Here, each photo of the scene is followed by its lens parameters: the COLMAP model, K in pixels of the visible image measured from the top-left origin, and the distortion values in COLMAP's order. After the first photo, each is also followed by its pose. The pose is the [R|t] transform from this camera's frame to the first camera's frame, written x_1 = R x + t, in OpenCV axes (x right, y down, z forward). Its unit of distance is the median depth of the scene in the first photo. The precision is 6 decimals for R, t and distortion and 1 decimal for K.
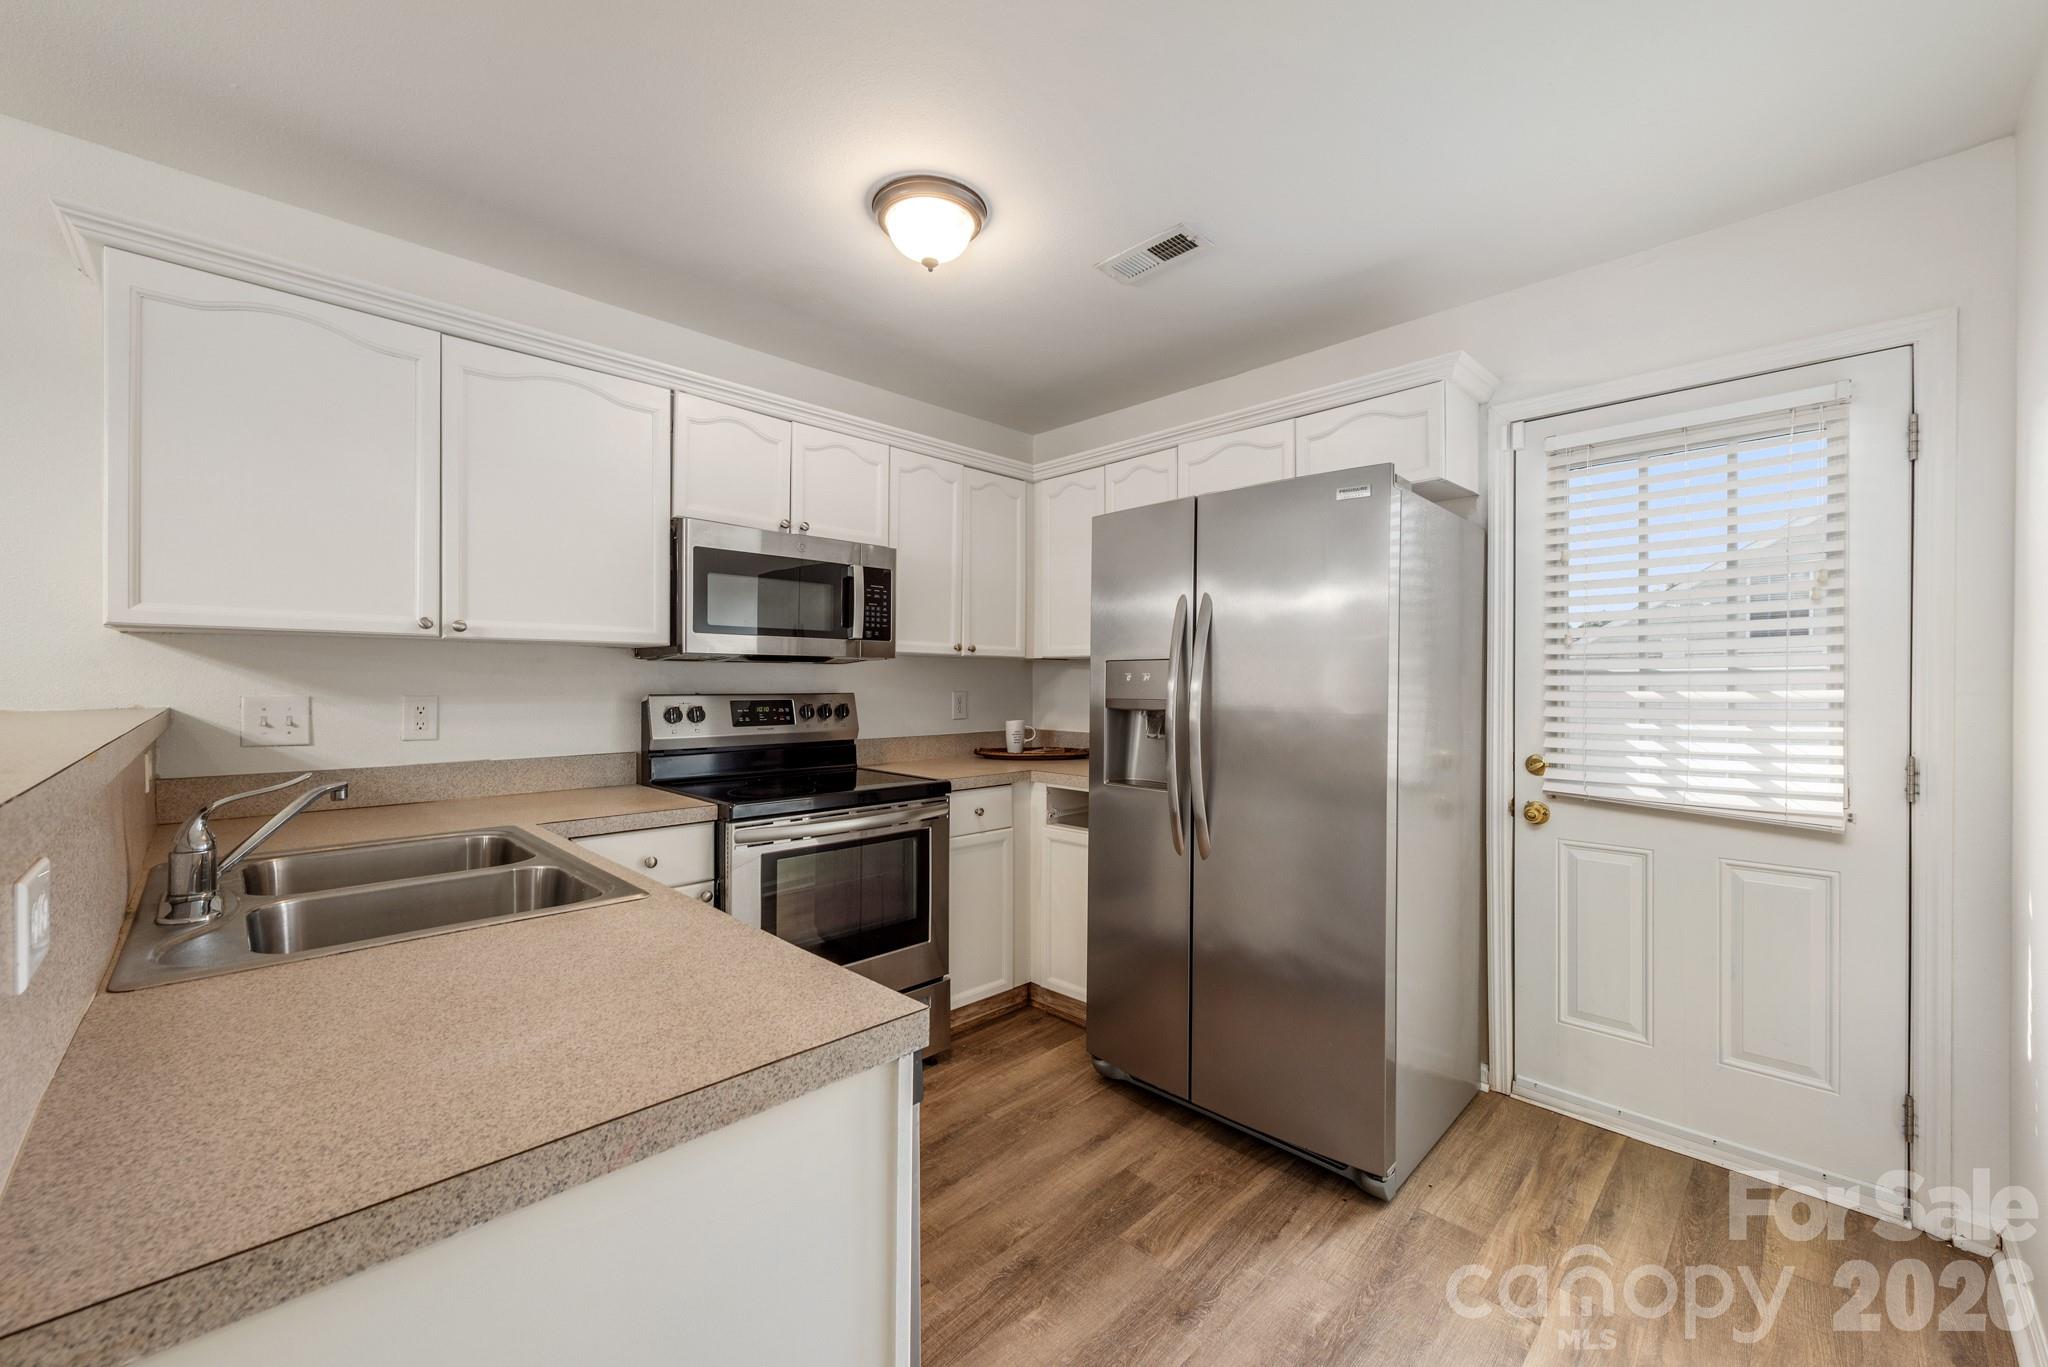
lens RADIAL K [[799.4, 0, 1008.7], [0, 799.4, 680.9], [0, 0, 1]] dist [0.009596, -0.002316]
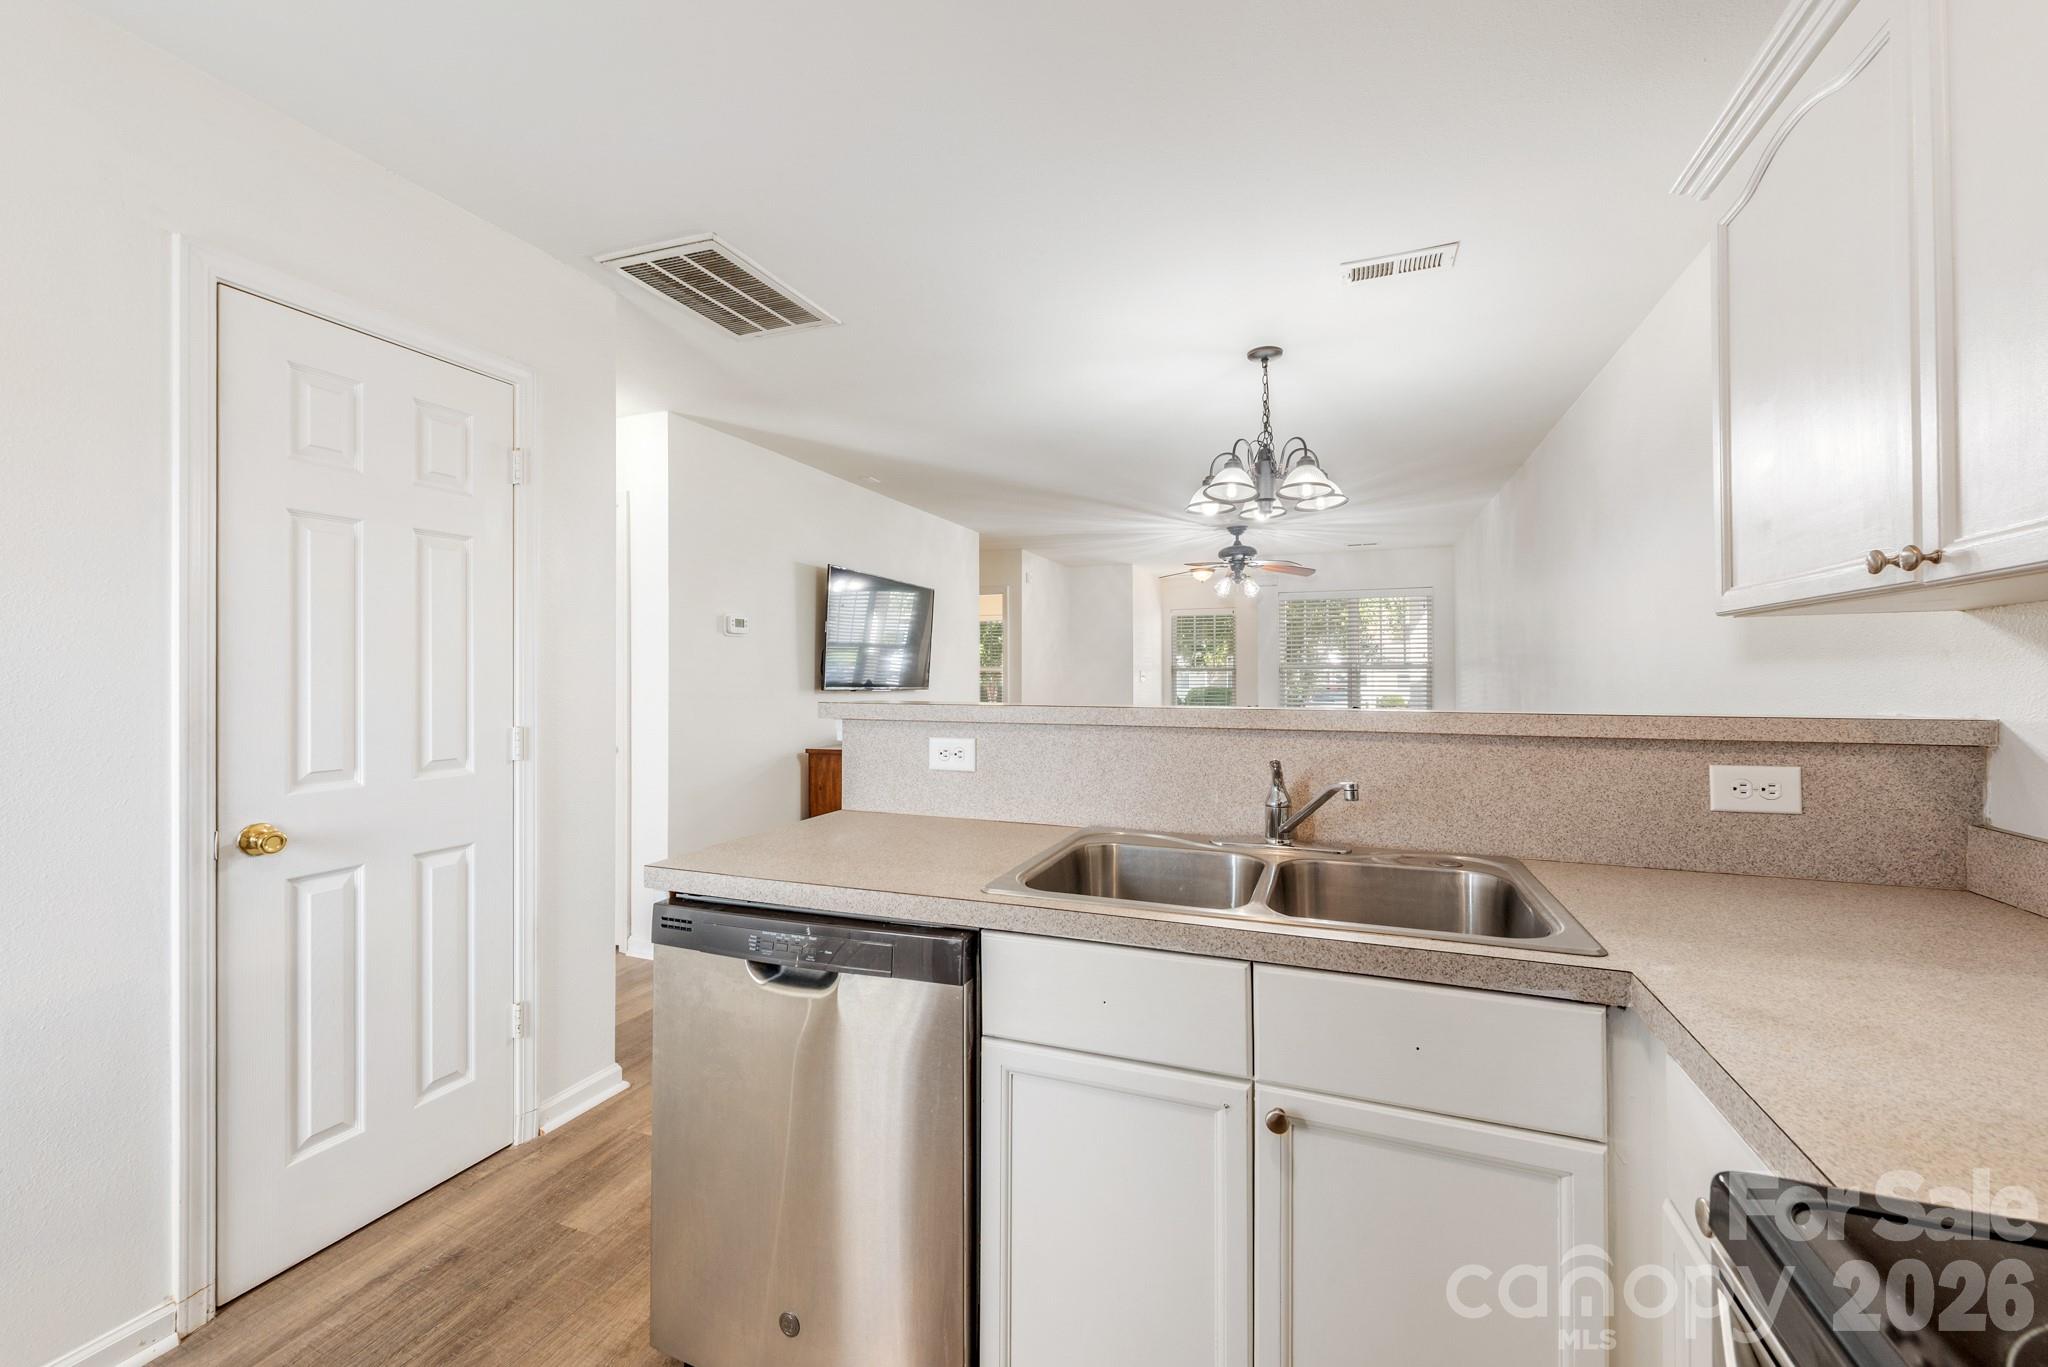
lens RADIAL K [[799.4, 0, 1040.1], [0, 799.4, 680.7], [0, 0, 1]] dist [0.009596, -0.002316]
pose [[-0.904153, -0.001234, -0.427208, -0.041489], [-0.003067, 0.999989, 0.003604, 0.000174], [0.427199, 0.004569, -0.904146, 0.892743]]
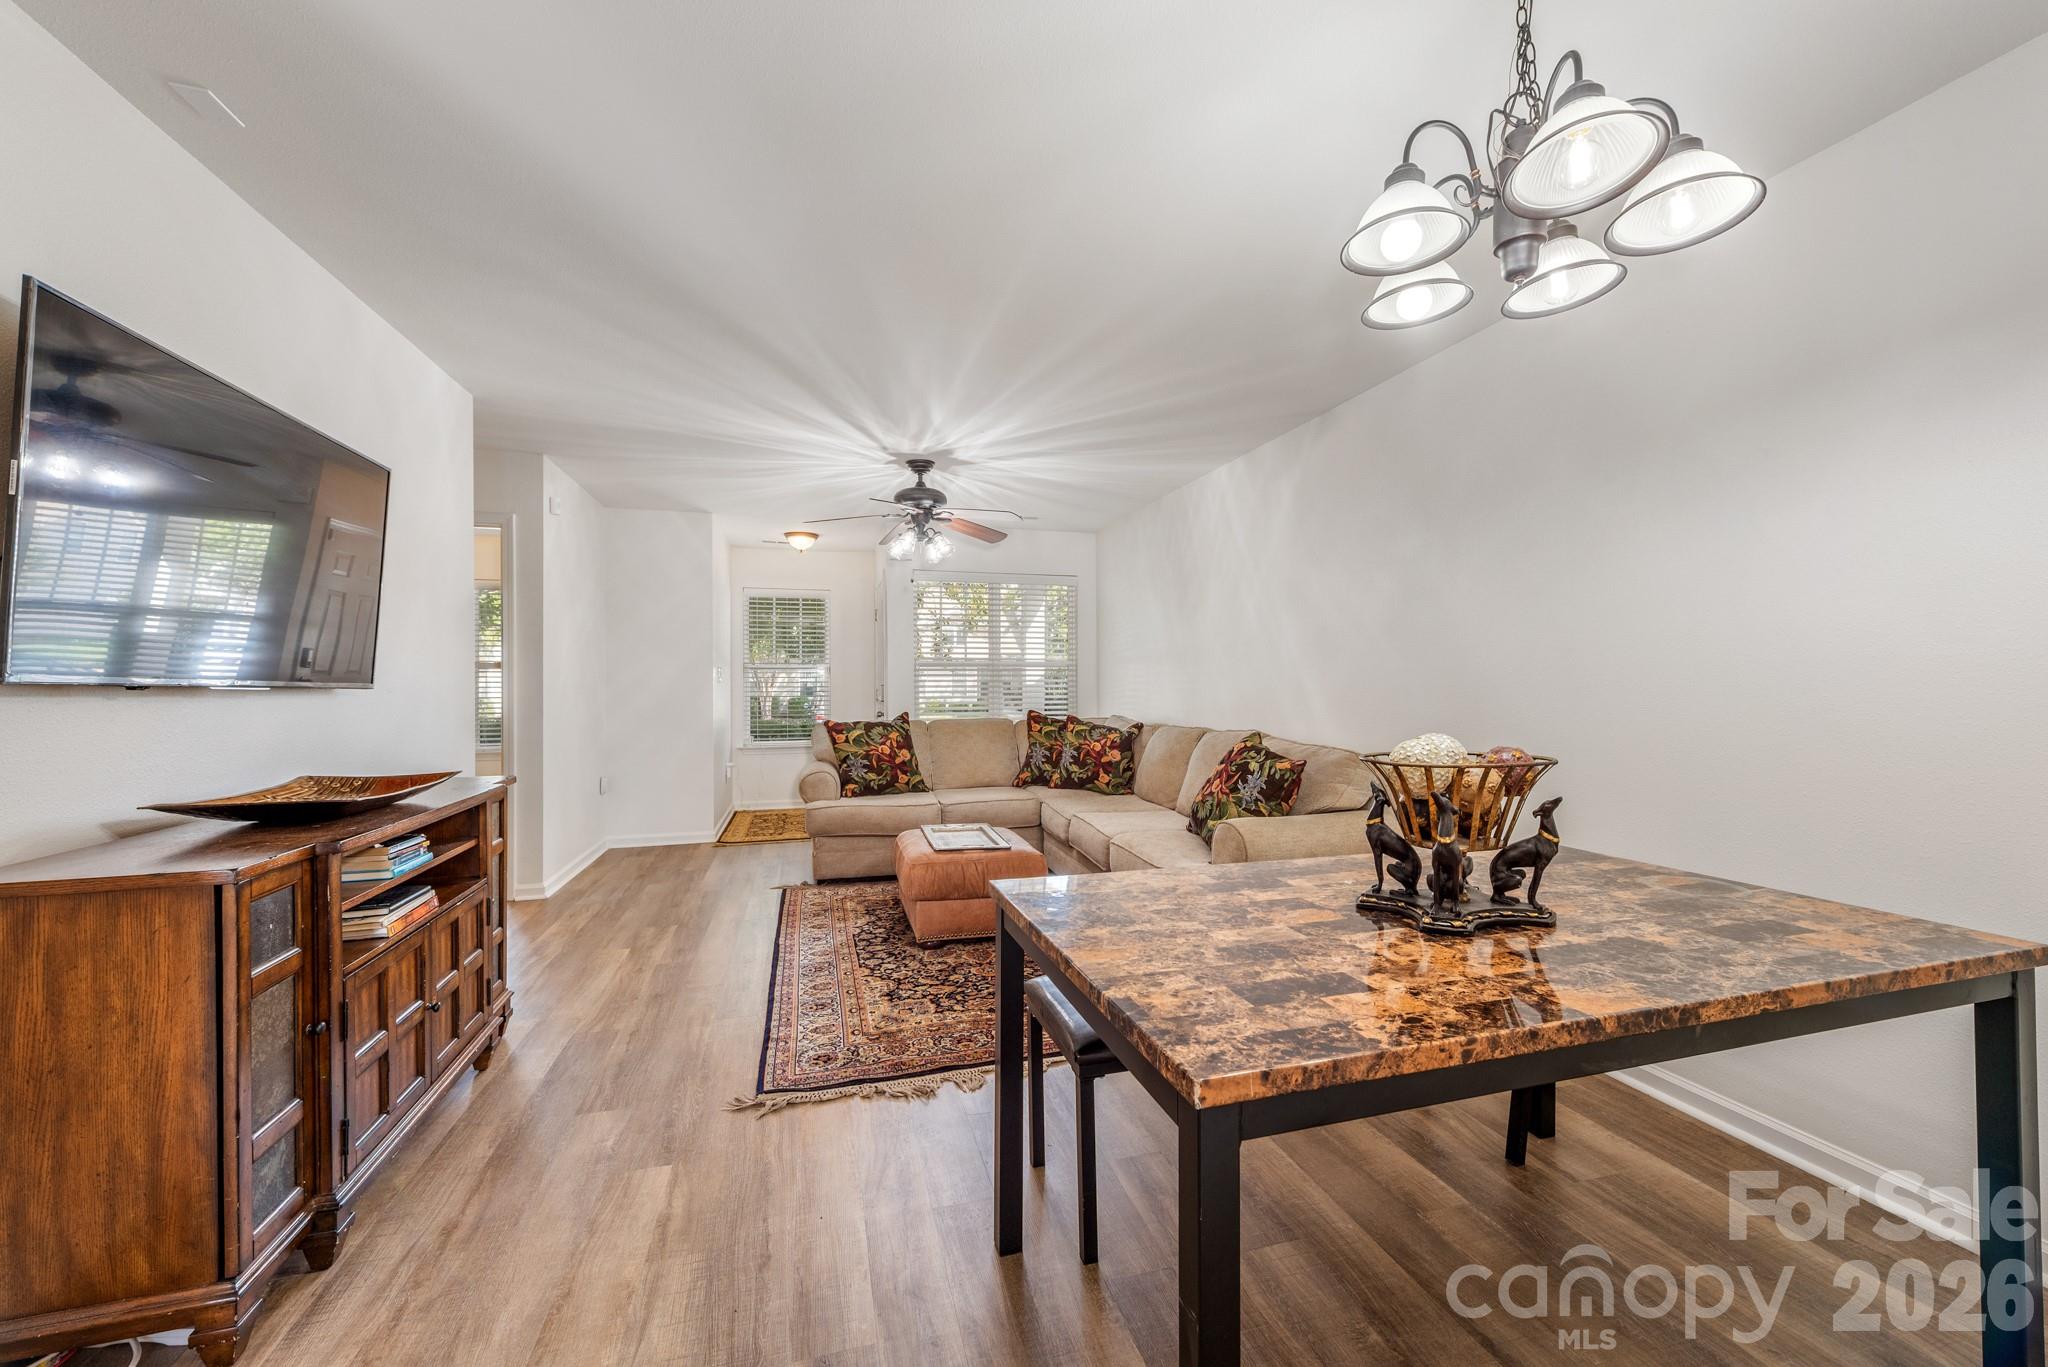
lens RADIAL K [[799.4, 0, 1037.2], [0, 799.4, 682.4], [0, 0, 1]] dist [0.009596, -0.002316]
pose [[-0.470924, -0.005789, -0.882155, -0.204280], [0.000408, 0.999977, -0.006780, 0.030456], [0.882174, -0.003552, -0.470911, 0.012843]]
